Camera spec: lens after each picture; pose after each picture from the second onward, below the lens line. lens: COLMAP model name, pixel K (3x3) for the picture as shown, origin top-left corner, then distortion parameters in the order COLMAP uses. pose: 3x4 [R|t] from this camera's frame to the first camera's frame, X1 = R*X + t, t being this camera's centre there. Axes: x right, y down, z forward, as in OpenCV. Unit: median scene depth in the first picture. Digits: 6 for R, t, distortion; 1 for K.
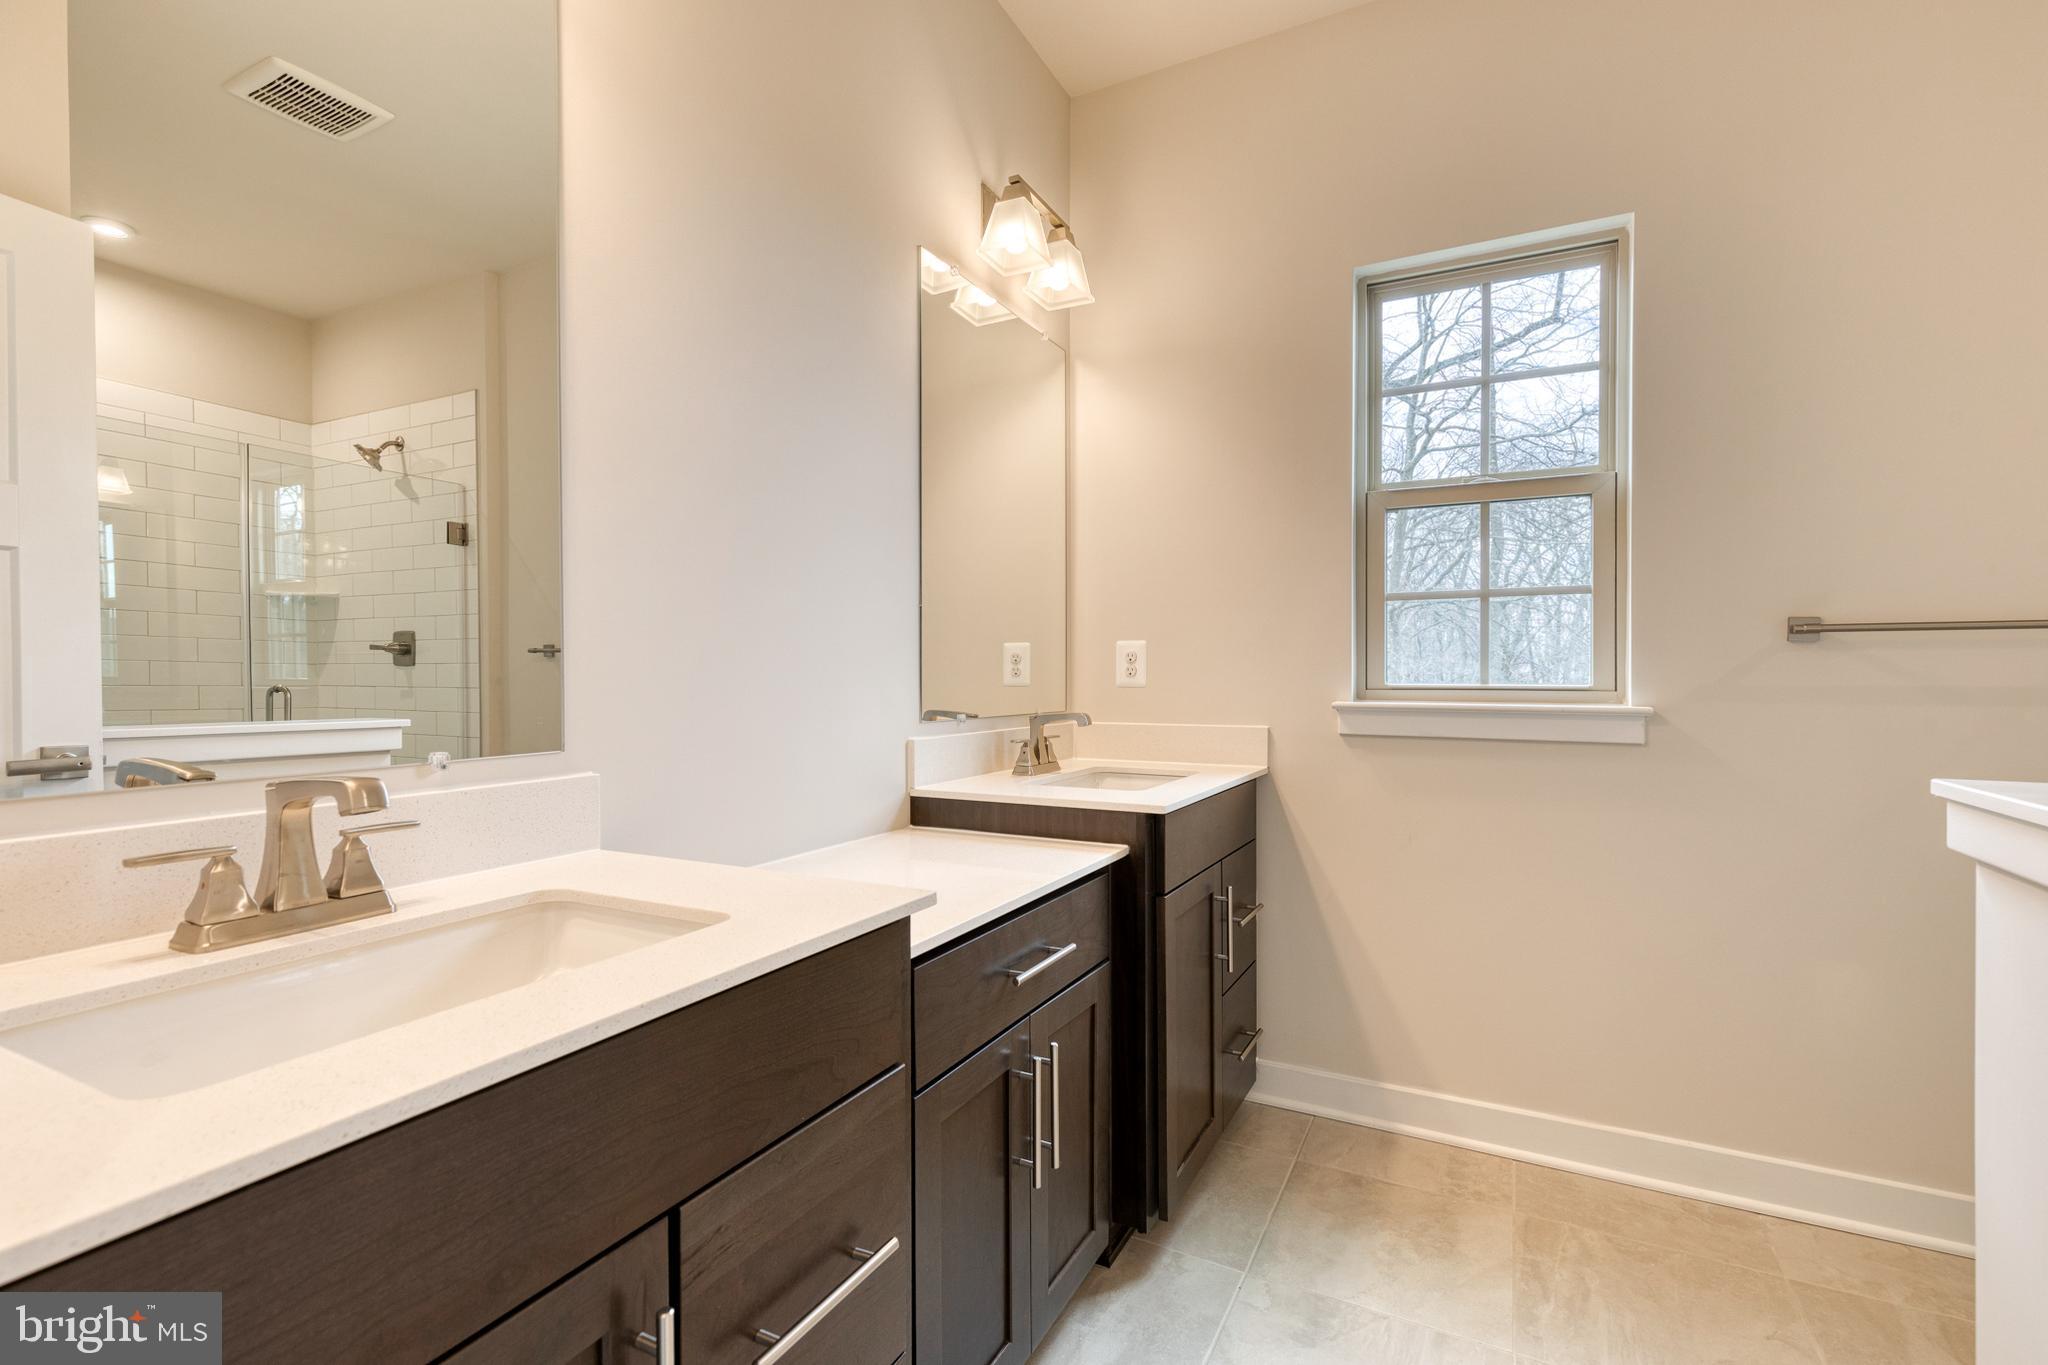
lens RADIAL K [[921.7, 0, 1019.3], [0, 921.7, 683.7], [0, 0, 1]] dist [0.010155, -0.000901]
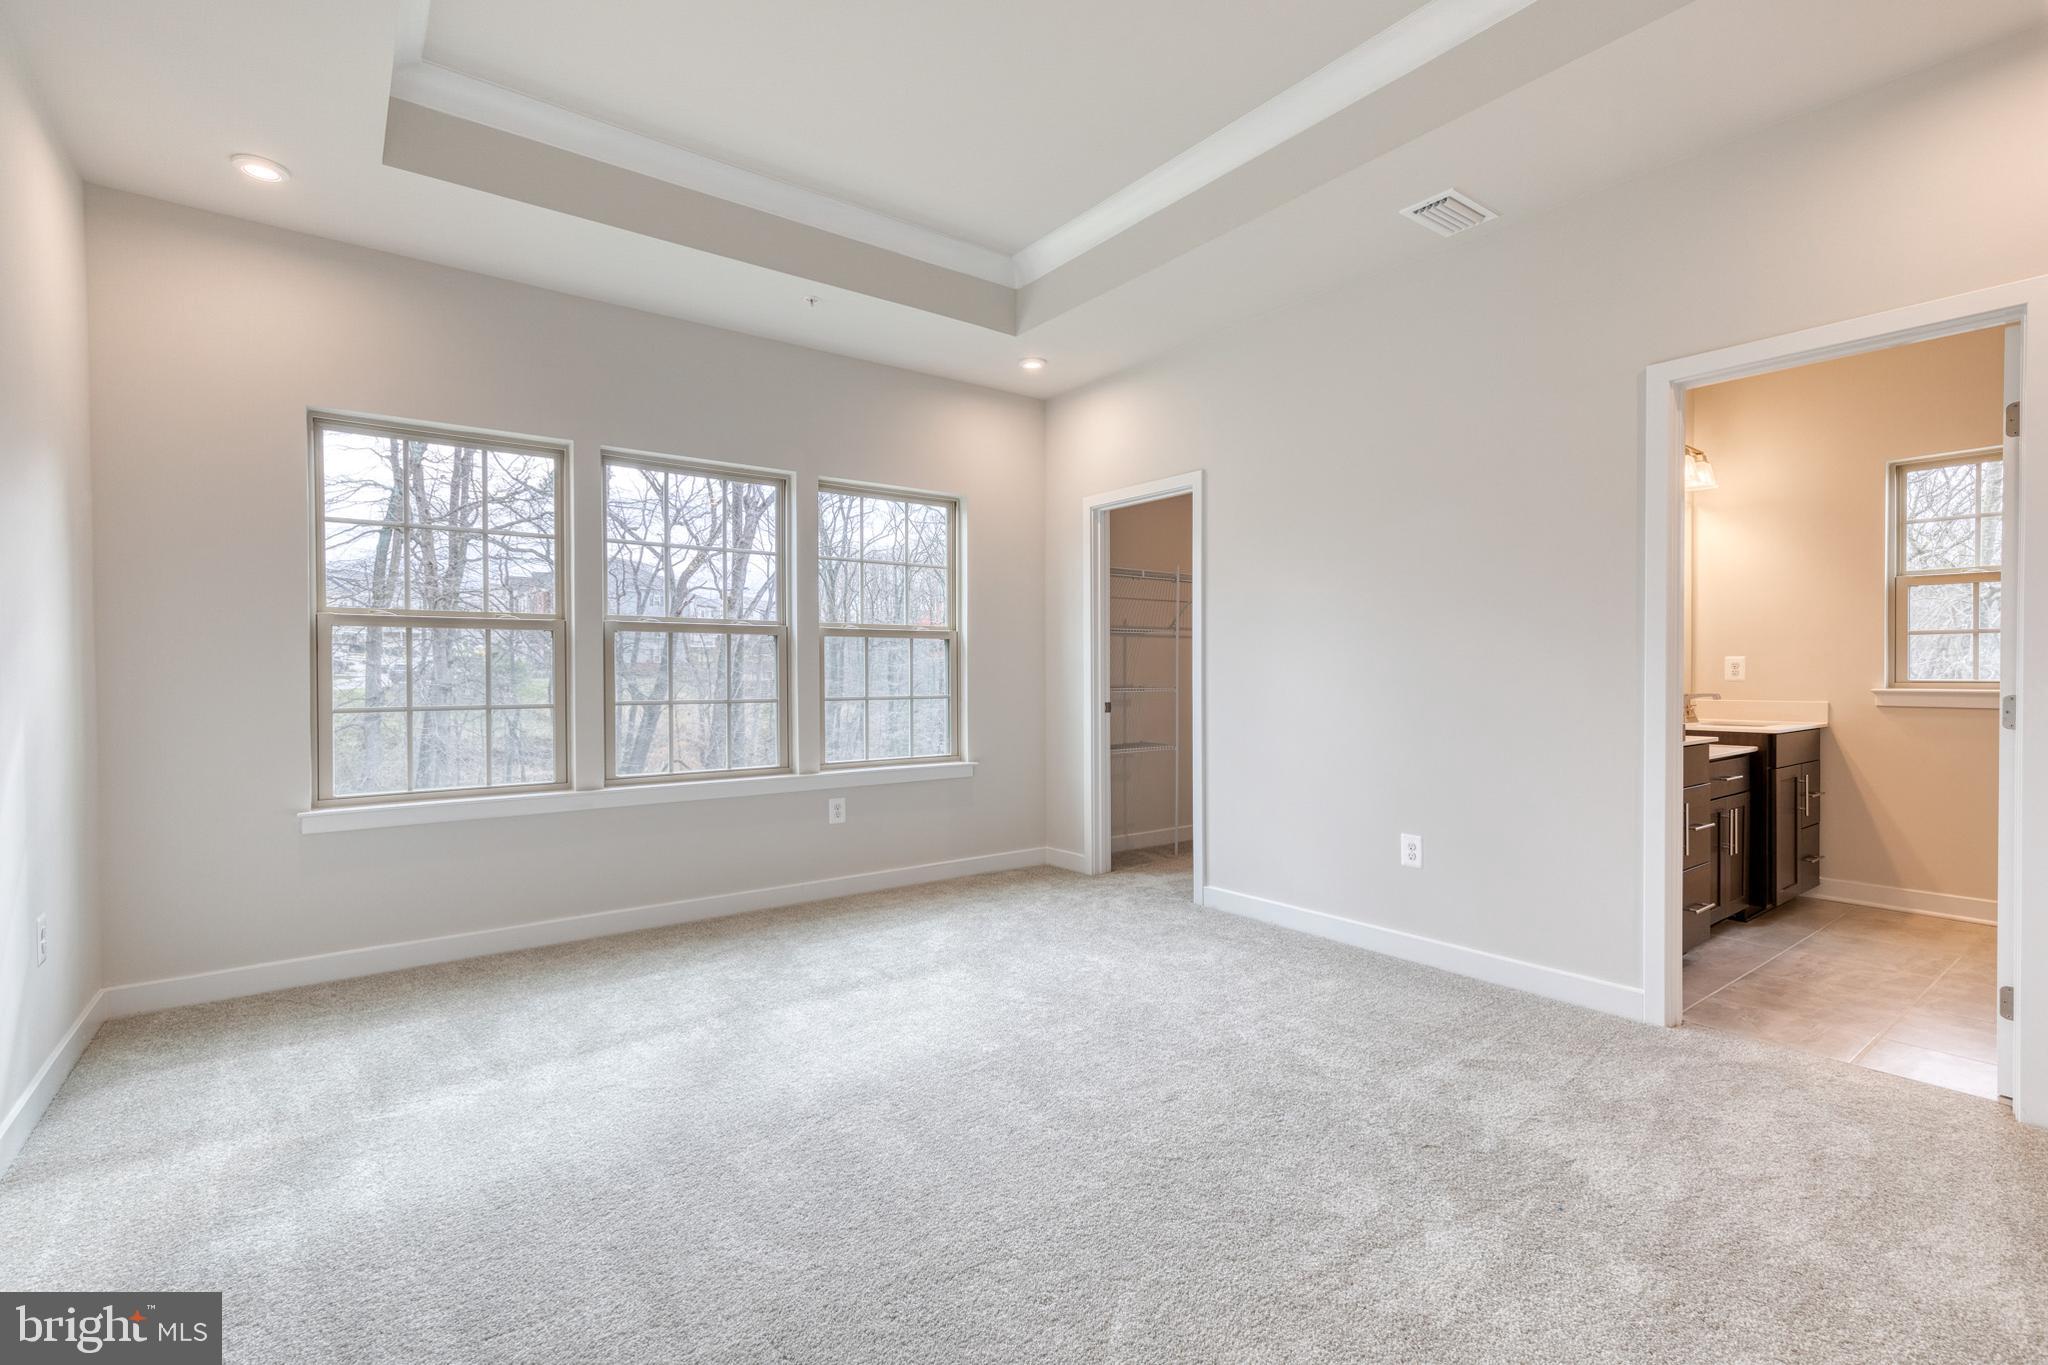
lens RADIAL K [[921.7, 0, 1038.1], [0, 921.7, 681.5], [0, 0, 1]] dist [0.010155, -0.000901]
pose [[0.911974, 0.002027, -0.410242, -0.451322], [-0.000701, 0.999994, 0.003381, -0.000438], [0.410247, -0.002796, 0.911970, -1.479267]]
